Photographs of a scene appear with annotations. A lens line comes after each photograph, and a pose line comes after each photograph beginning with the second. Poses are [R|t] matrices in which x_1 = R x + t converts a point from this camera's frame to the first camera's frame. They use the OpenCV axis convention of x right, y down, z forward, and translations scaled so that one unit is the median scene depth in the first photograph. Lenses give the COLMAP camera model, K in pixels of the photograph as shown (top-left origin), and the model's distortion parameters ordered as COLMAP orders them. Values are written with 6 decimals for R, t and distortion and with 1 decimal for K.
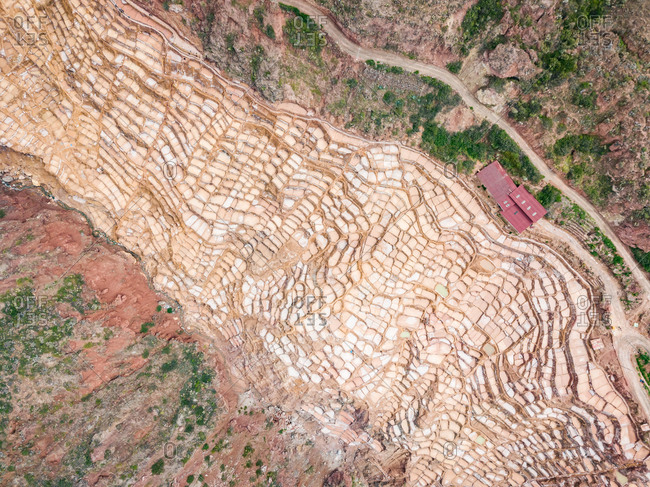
lens RADIAL K [[492.0, 0, 324.4], [0, 492.0, 245.4], [0, 0, 1]] dist [0.014622, 0.012080]
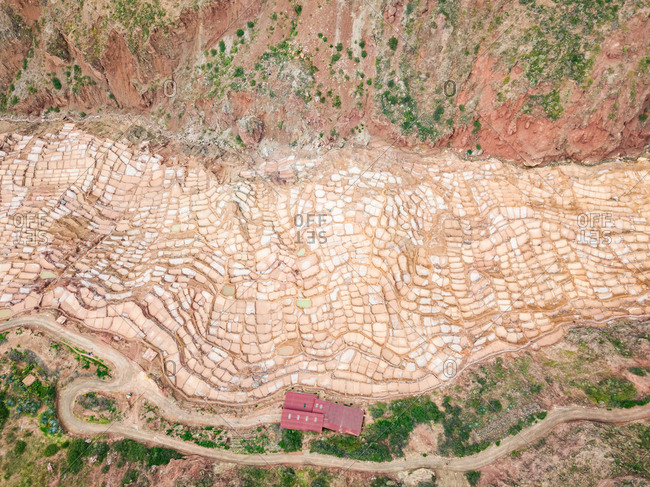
lens RADIAL K [[492.0, 0, 324.6], [0, 492.0, 241.2], [0, 0, 1]] dist [0.014622, 0.012080]
pose [[-0.767760, 0.605467, -0.209653, 0.338589], [-0.640619, -0.731646, 0.233026, -0.073830], [-0.012302, 0.313216, 0.949602, 0.021603]]
